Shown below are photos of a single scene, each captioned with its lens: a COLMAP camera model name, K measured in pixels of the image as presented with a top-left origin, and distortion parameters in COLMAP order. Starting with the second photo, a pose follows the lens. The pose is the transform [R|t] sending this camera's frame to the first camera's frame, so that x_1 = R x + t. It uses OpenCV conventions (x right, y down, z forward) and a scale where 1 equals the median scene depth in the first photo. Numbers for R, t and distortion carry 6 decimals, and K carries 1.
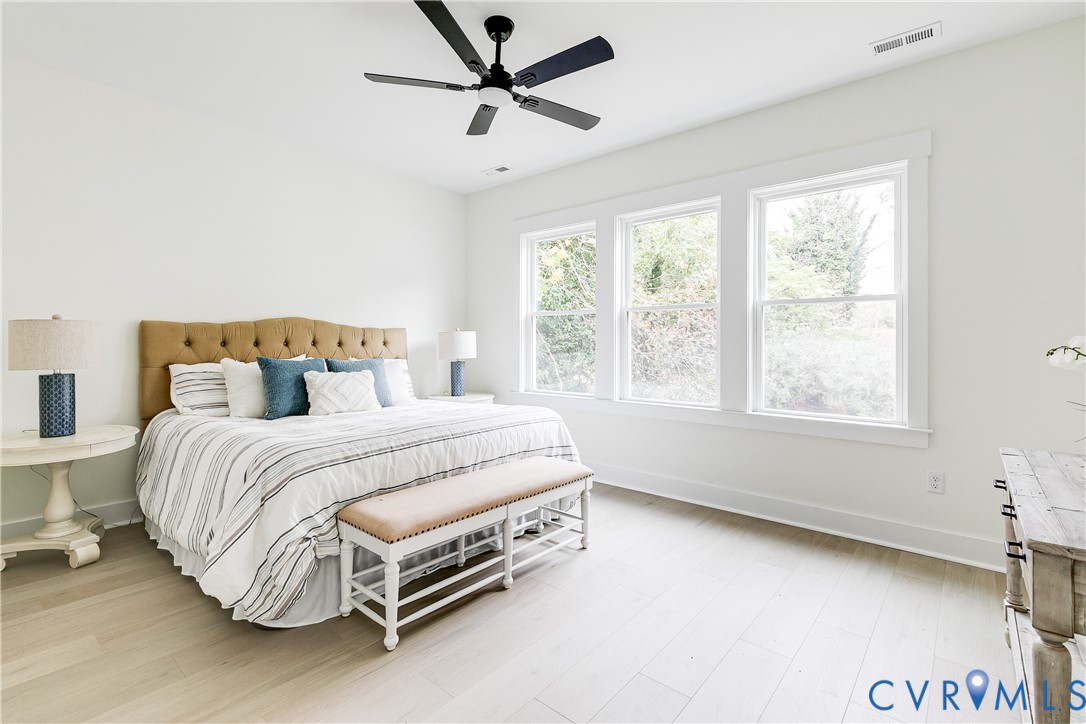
lens RADIAL K [[494.0, 0, 543.2], [0, 494.0, 352.8], [0, 0, 1]] dist [0.010037, -0.001800]
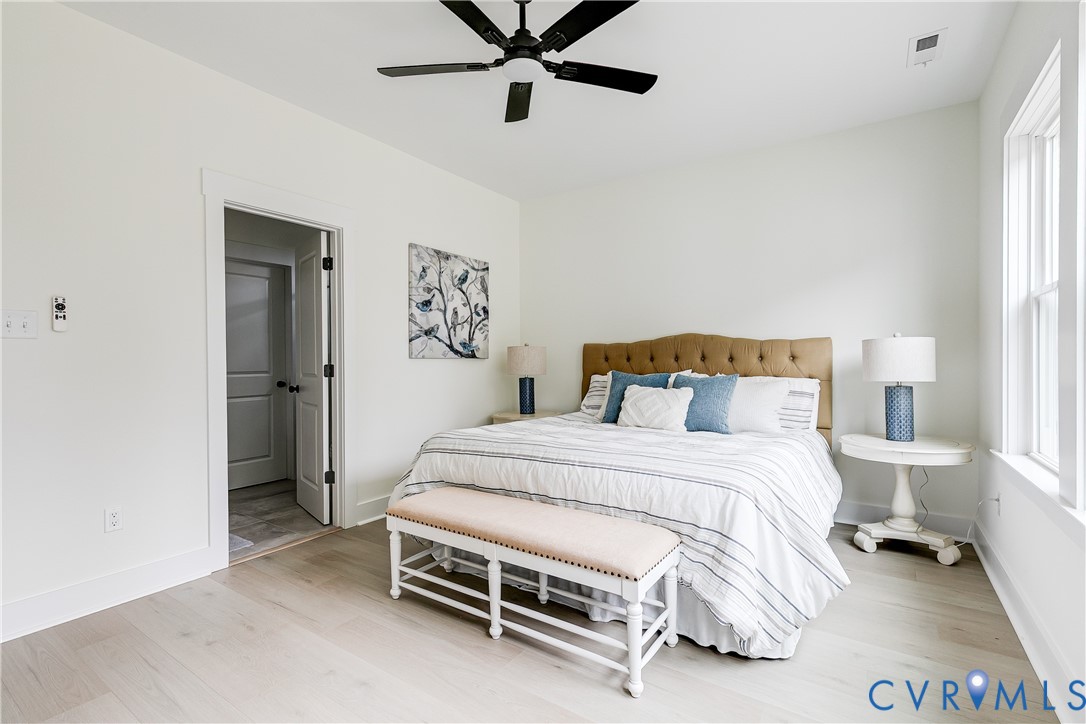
lens RADIAL K [[494.0, 0, 542.9], [0, 494.0, 362.8], [0, 0, 1]] dist [0.010037, -0.001800]
pose [[0.125426, 0.003760, -0.992096, 0.567815], [-0.013237, 0.999910, 0.002116, -0.010325], [0.992015, 0.012867, 0.125465, 0.682922]]
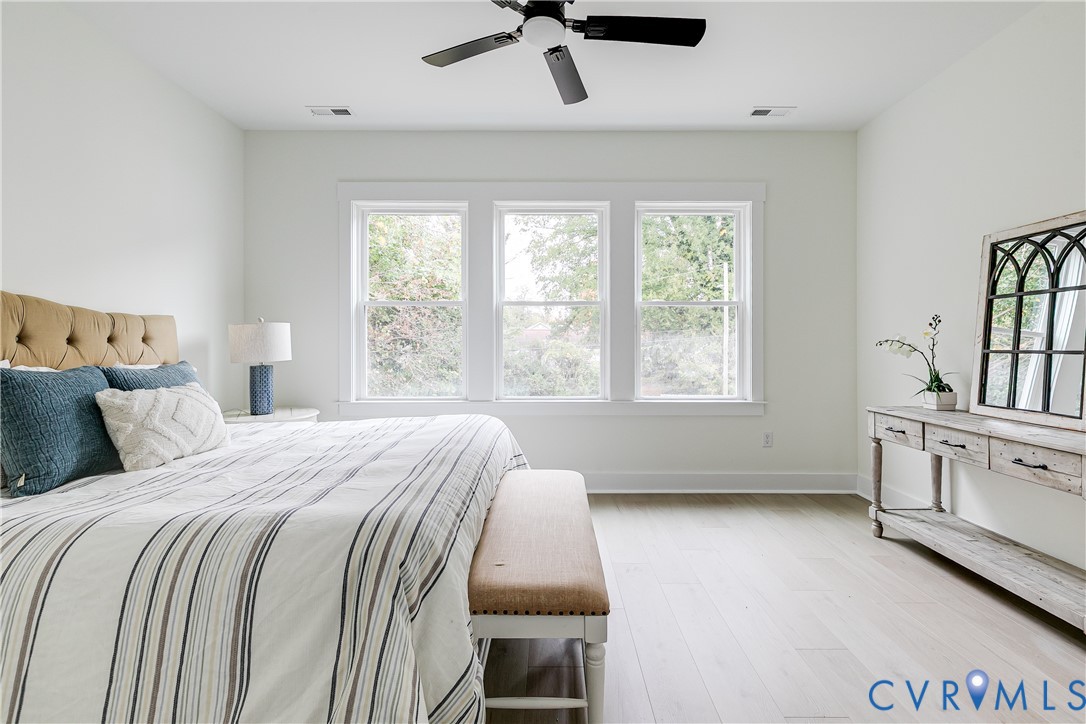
lens RADIAL K [[494.0, 0, 545.8], [0, 494.0, 355.0], [0, 0, 1]] dist [0.010037, -0.001800]
pose [[0.762691, -0.019332, 0.646474, -0.461943], [0.014989, 0.999813, 0.012215, -0.000215], [-0.646590, 0.000374, 0.762838, 0.283302]]
